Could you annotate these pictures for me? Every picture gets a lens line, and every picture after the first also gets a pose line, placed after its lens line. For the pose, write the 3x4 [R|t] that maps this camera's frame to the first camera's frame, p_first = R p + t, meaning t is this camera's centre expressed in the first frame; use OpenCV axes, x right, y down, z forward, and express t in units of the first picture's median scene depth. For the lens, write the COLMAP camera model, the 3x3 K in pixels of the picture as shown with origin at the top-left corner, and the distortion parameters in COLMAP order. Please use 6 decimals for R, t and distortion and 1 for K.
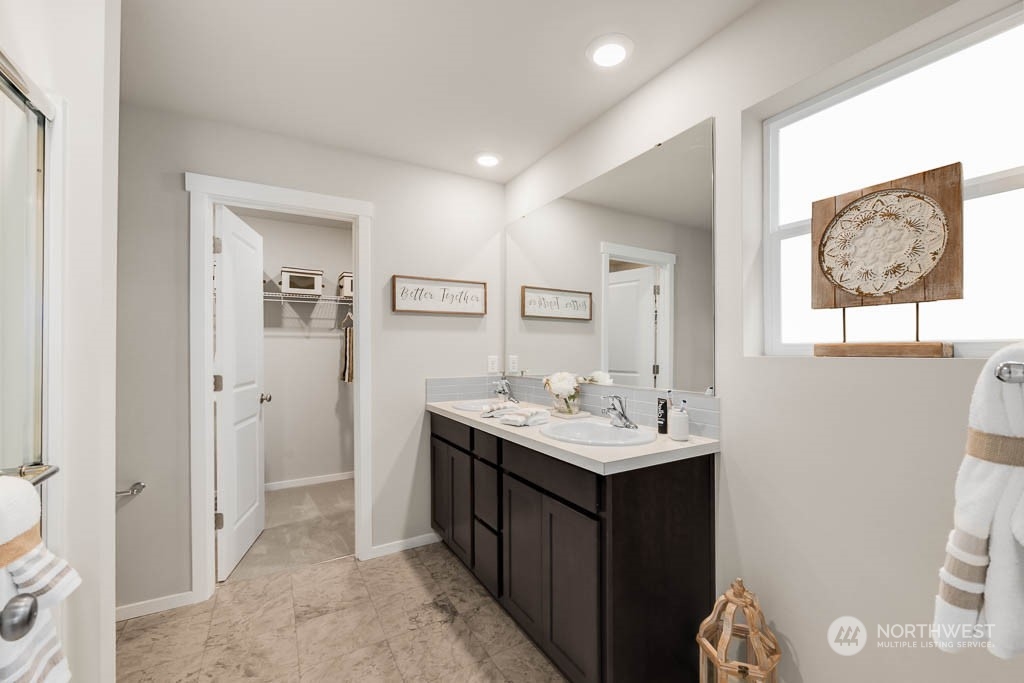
lens RADIAL K [[418.9, 0, 519.2], [0, 418.9, 354.5], [0, 0, 1]] dist [0.000882, 0.000023]
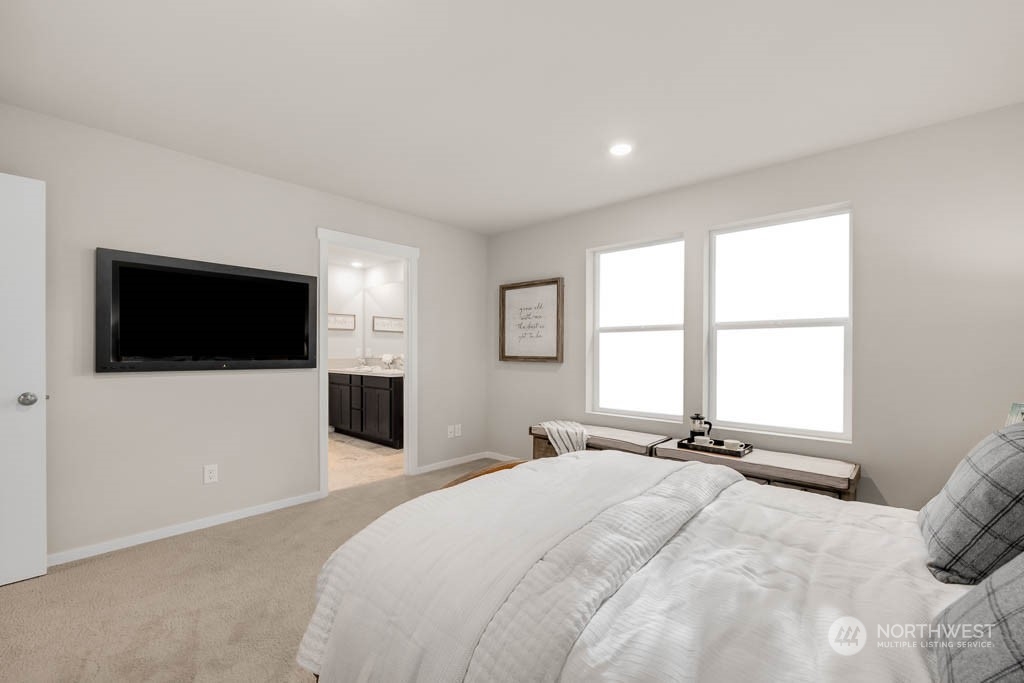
lens RADIAL K [[418.9, 0, 519.2], [0, 418.9, 354.5], [0, 0, 1]] dist [0.000882, 0.000023]
pose [[0.950861, 0.003526, 0.309598, 0.068281], [-0.003458, 0.999994, -0.000769, 0.038687], [-0.309599, -0.000339, 0.950867, -1.562015]]
